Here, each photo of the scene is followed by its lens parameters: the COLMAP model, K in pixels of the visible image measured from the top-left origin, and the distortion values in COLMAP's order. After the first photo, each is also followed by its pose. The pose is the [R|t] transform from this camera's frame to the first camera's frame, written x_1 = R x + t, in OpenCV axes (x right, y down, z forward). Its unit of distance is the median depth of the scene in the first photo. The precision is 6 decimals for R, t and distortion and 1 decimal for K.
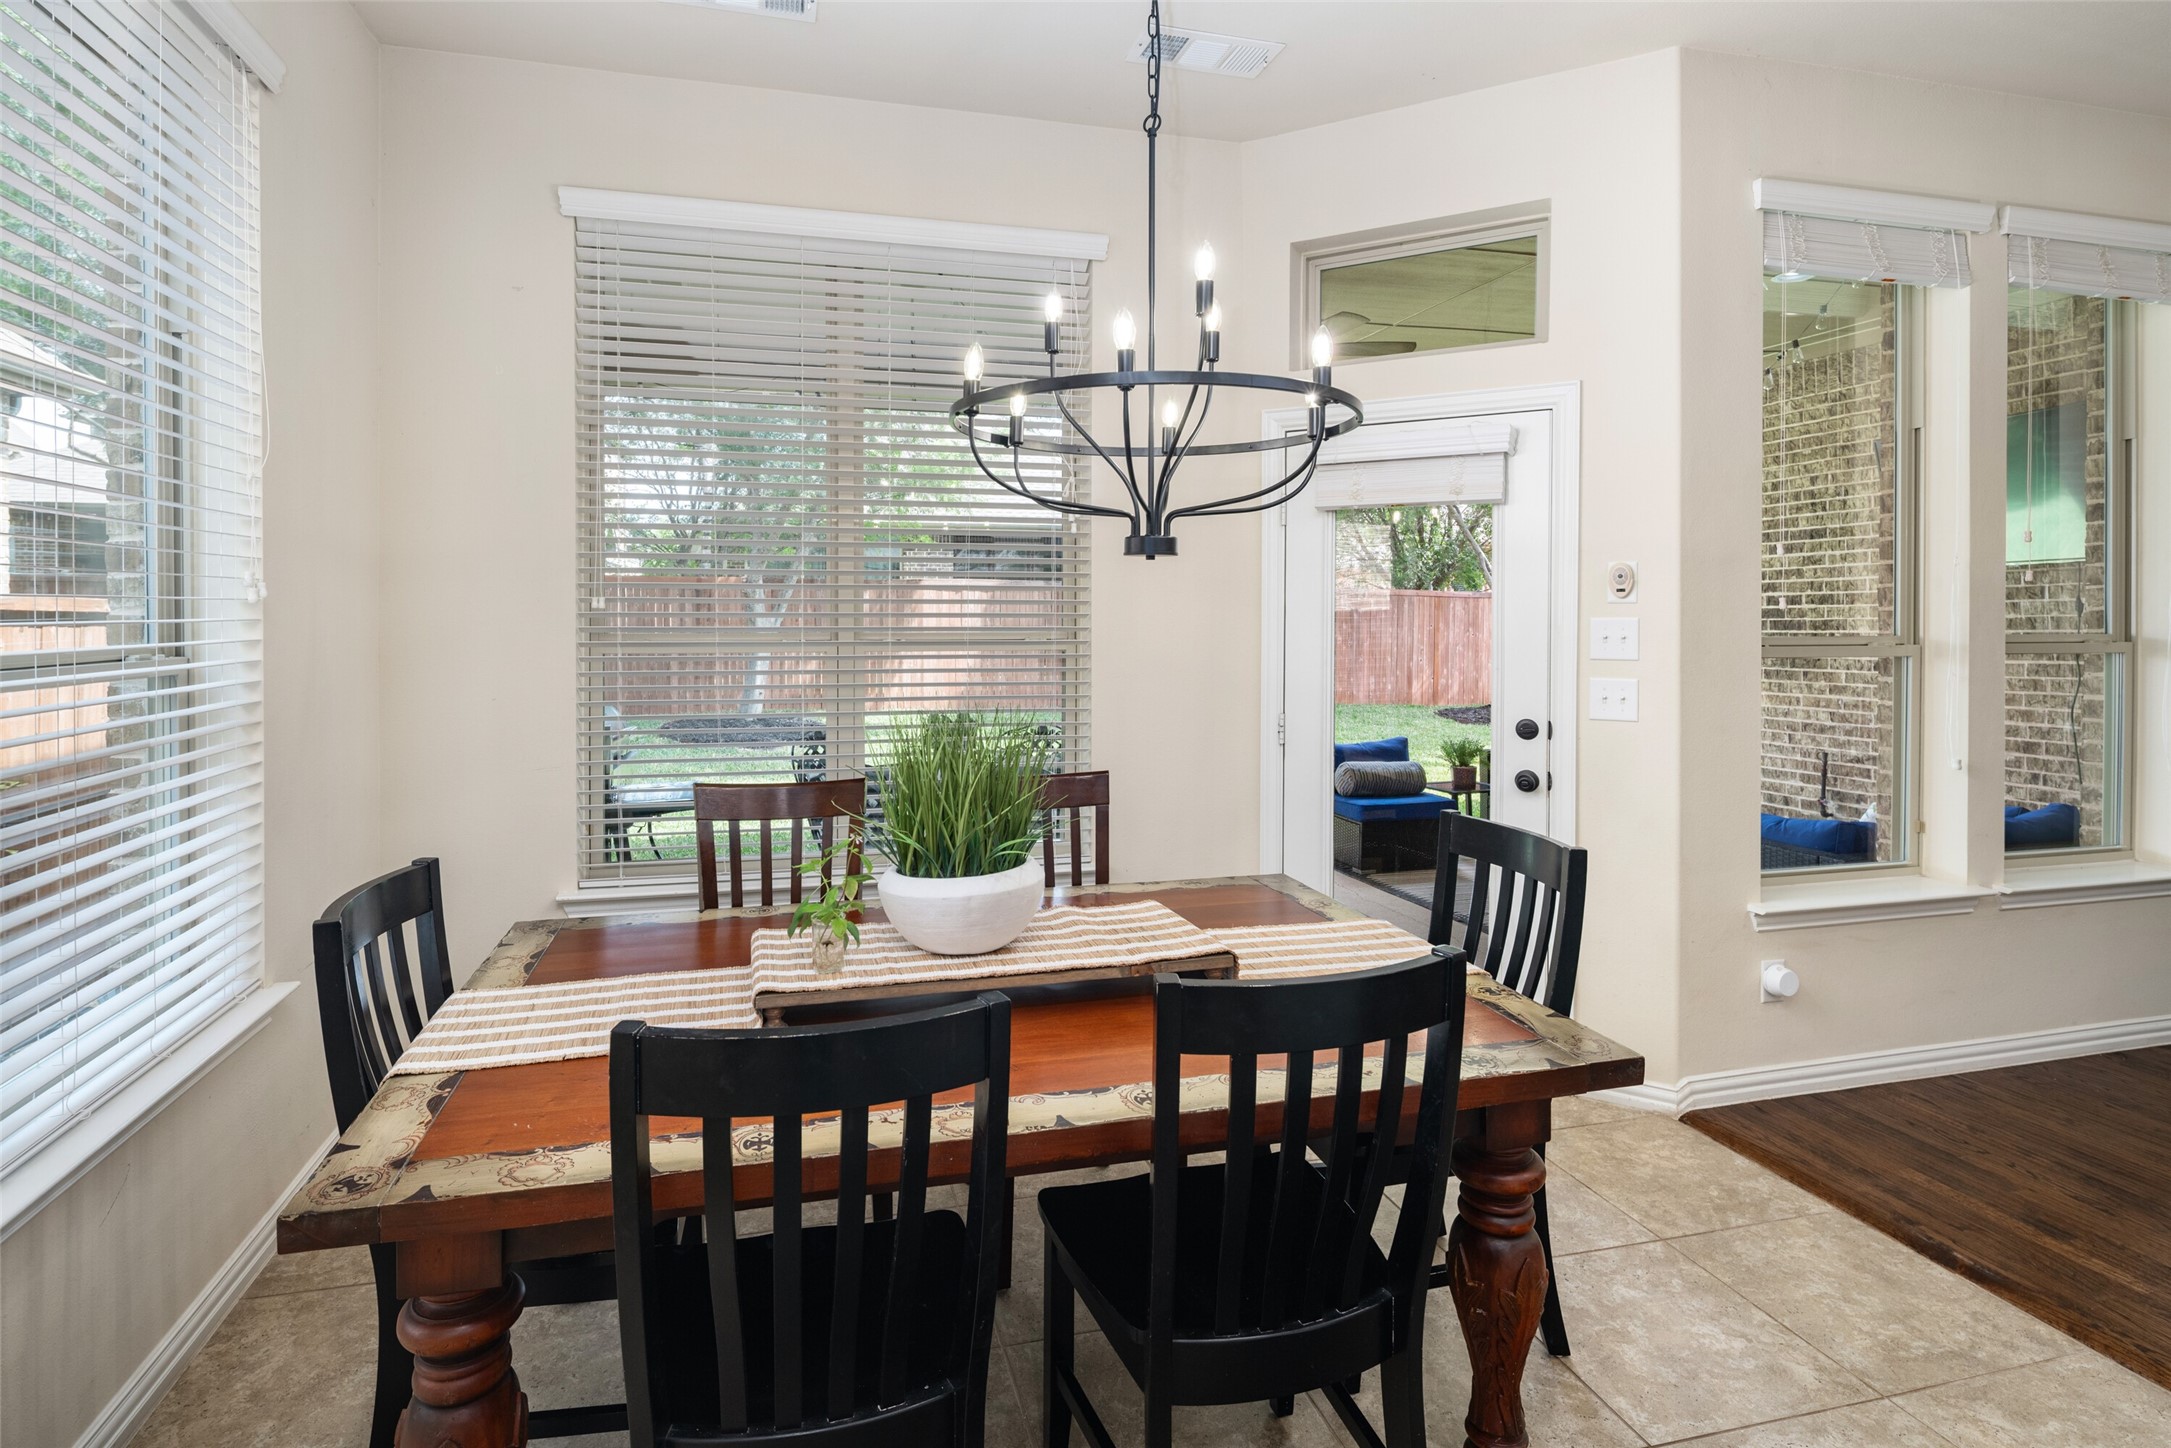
lens RADIAL K [[1065.2, 0, 985.8], [0, 1065.2, 629.4], [0, 0, 1]] dist [0.004166, -0.005062]
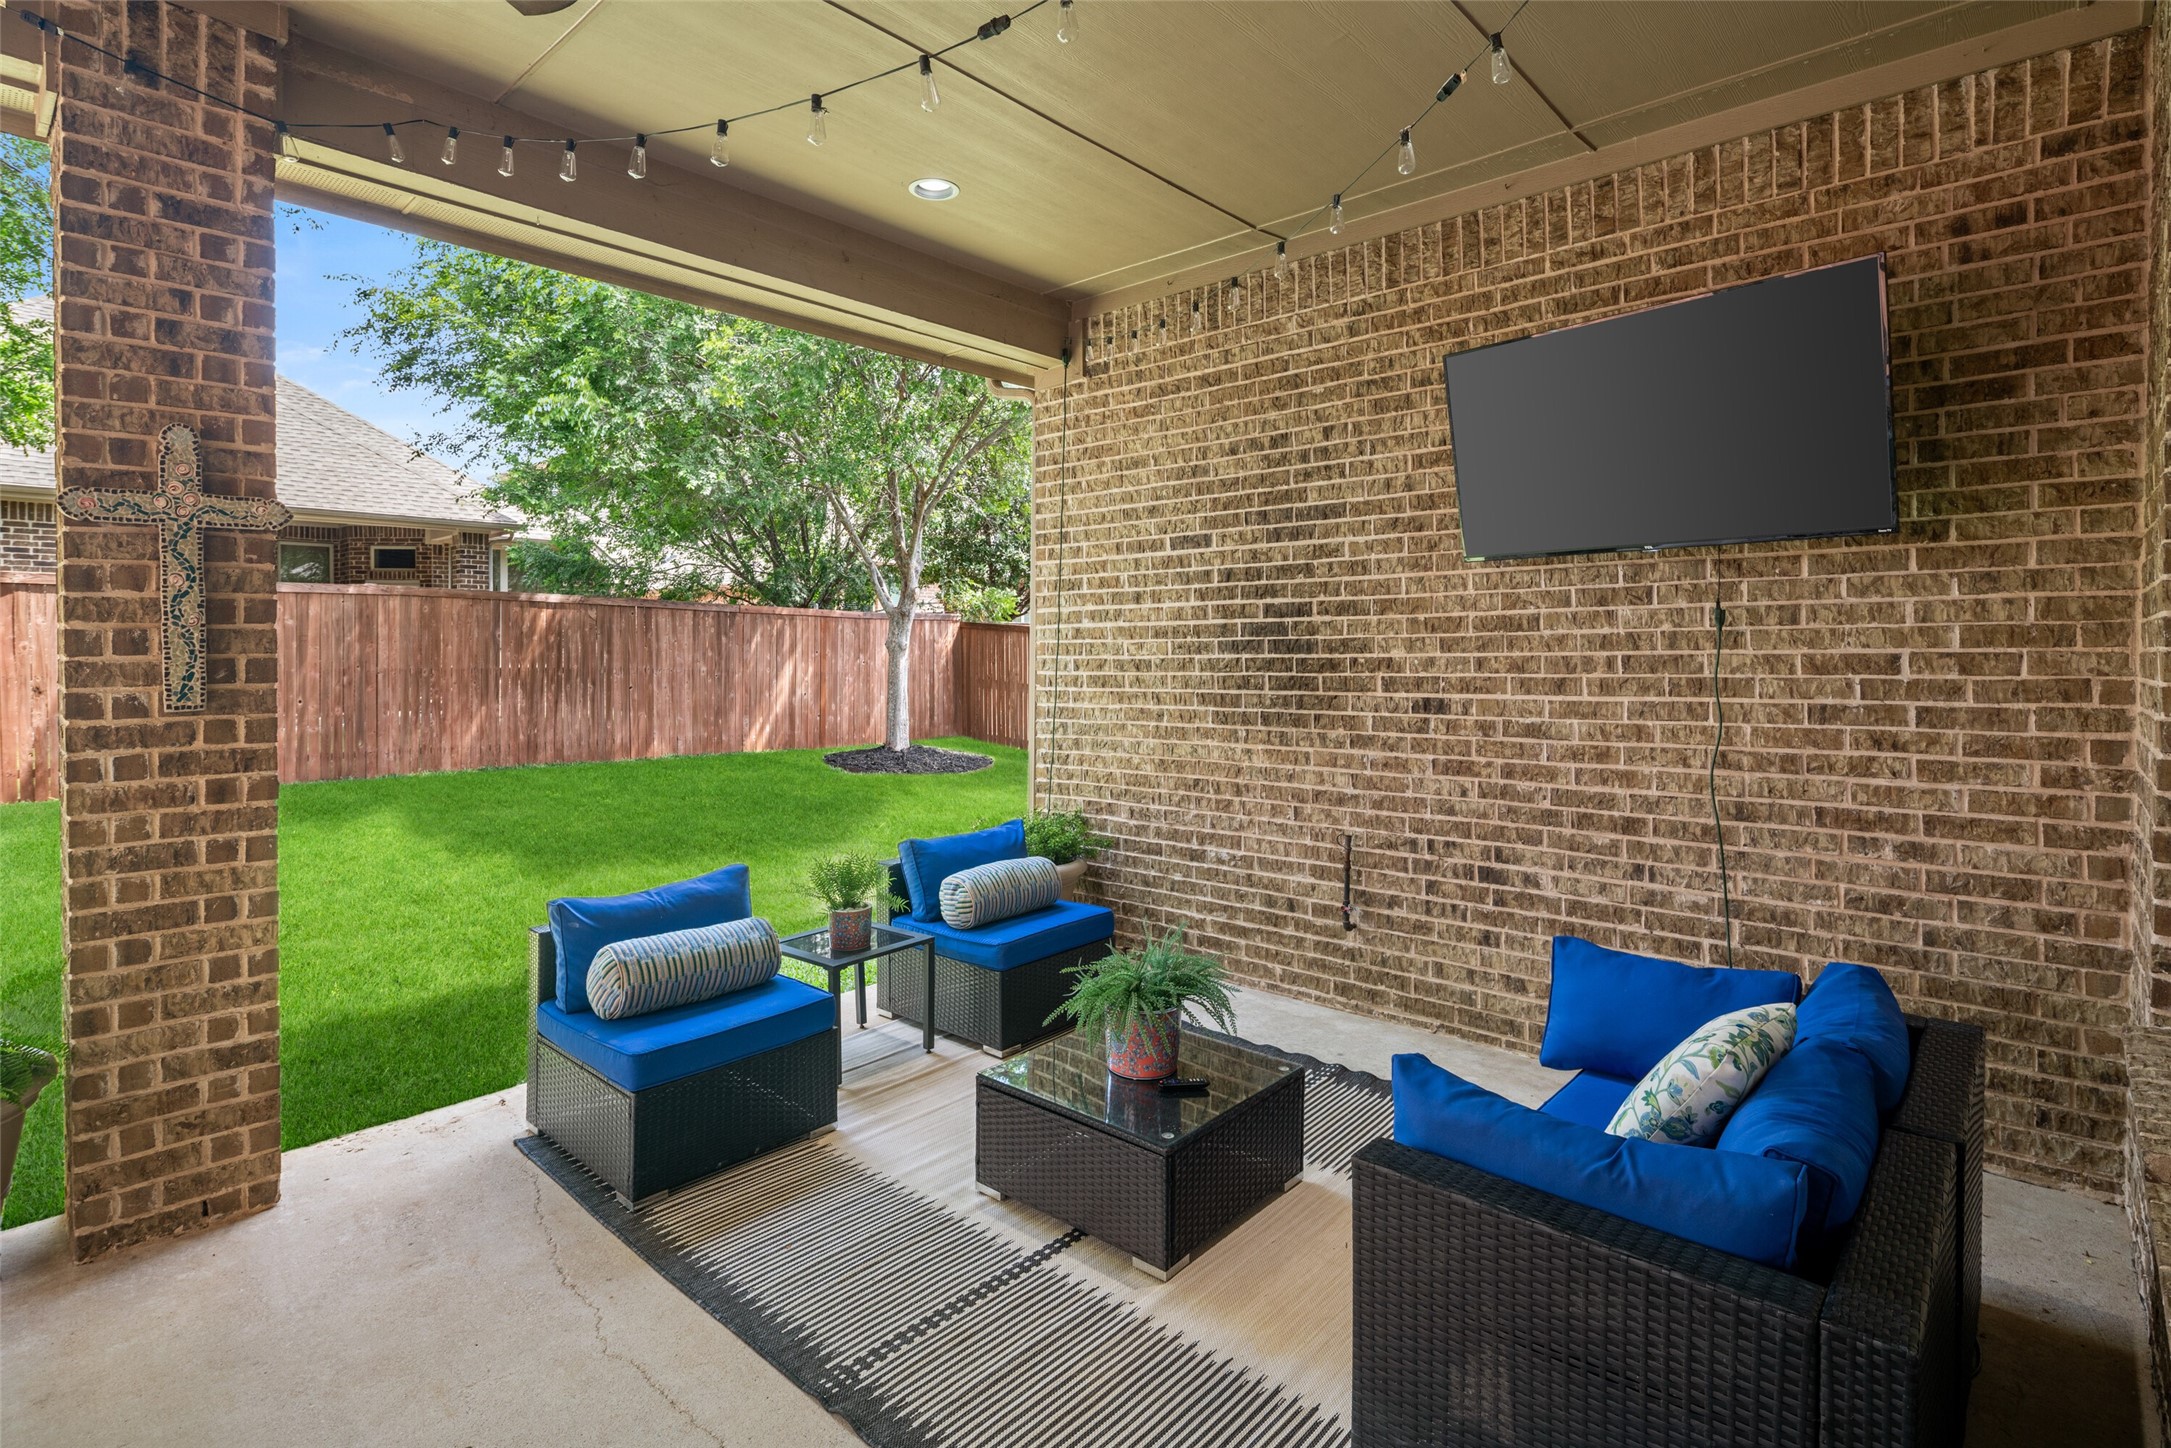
lens RADIAL K [[1065.2, 0, 1063.2], [0, 1065.2, 654.1], [0, 0, 1]] dist [0.004166, -0.005062]
pose [[0.817229, -0.003018, 0.576305, 0.248387], [0.005109, 0.999985, -0.002009, 0.001579], [-0.576290, 0.004586, 0.817232, 0.544285]]
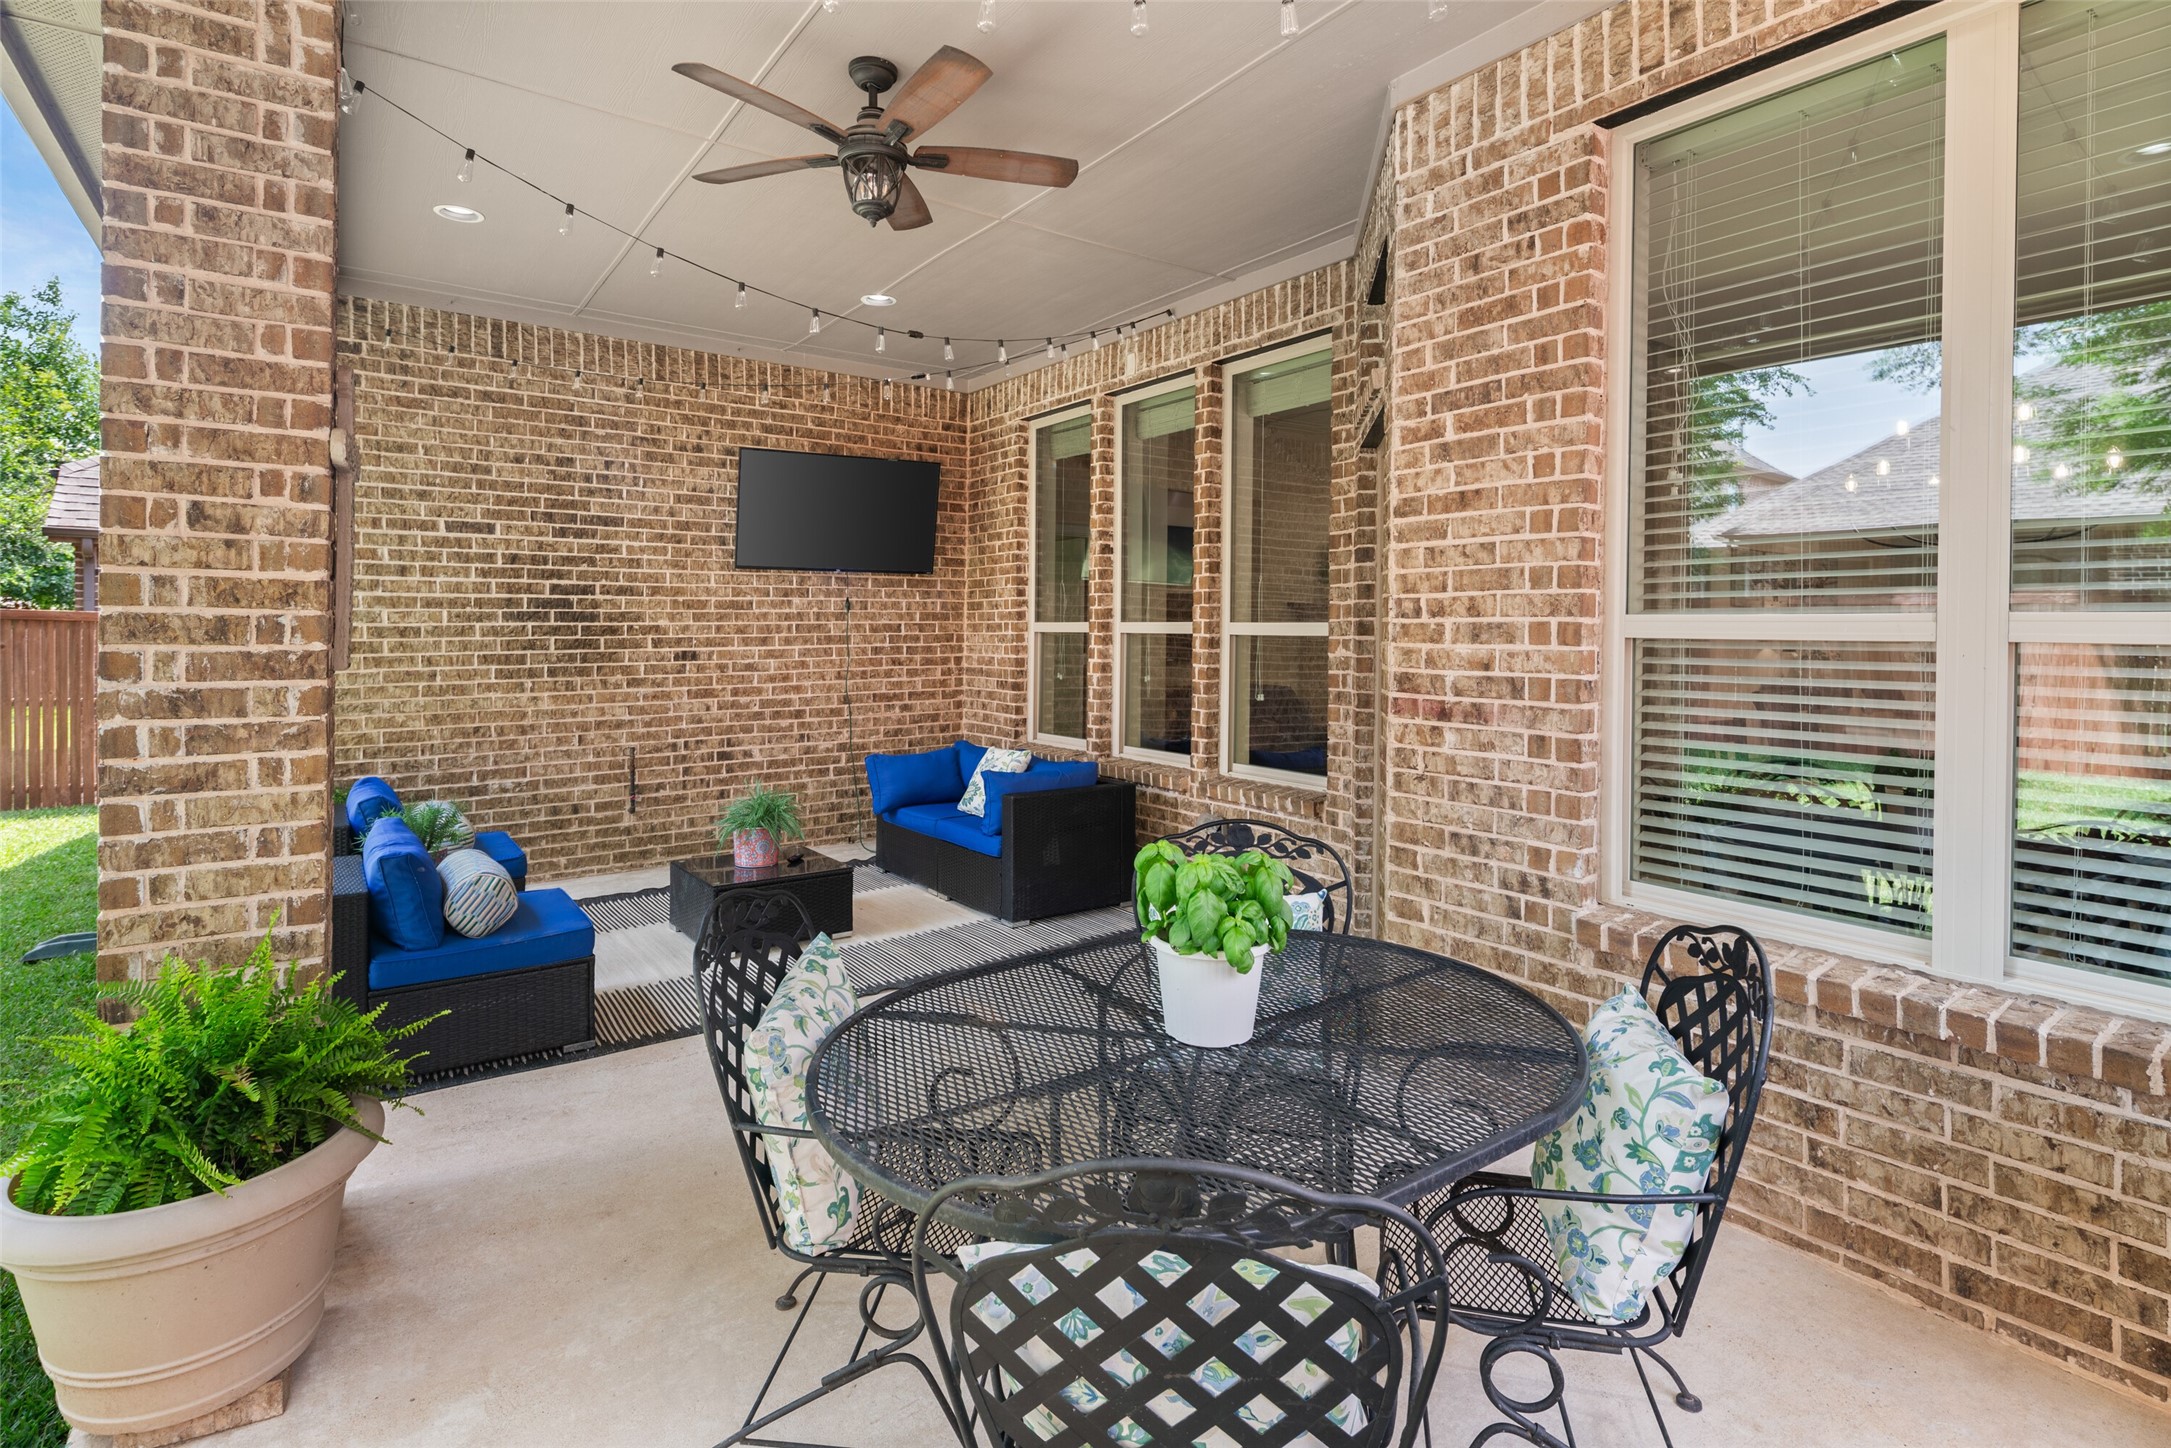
lens RADIAL K [[1065.2, 0, 1081.1], [0, 1065.2, 643.1], [0, 0, 1]] dist [0.004166, -0.005062]
pose [[-0.405429, -0.005740, 0.914109, -0.267769], [0.008055, 0.999919, 0.009851, 0.013409], [-0.914091, 0.011357, -0.405350, 1.002797]]
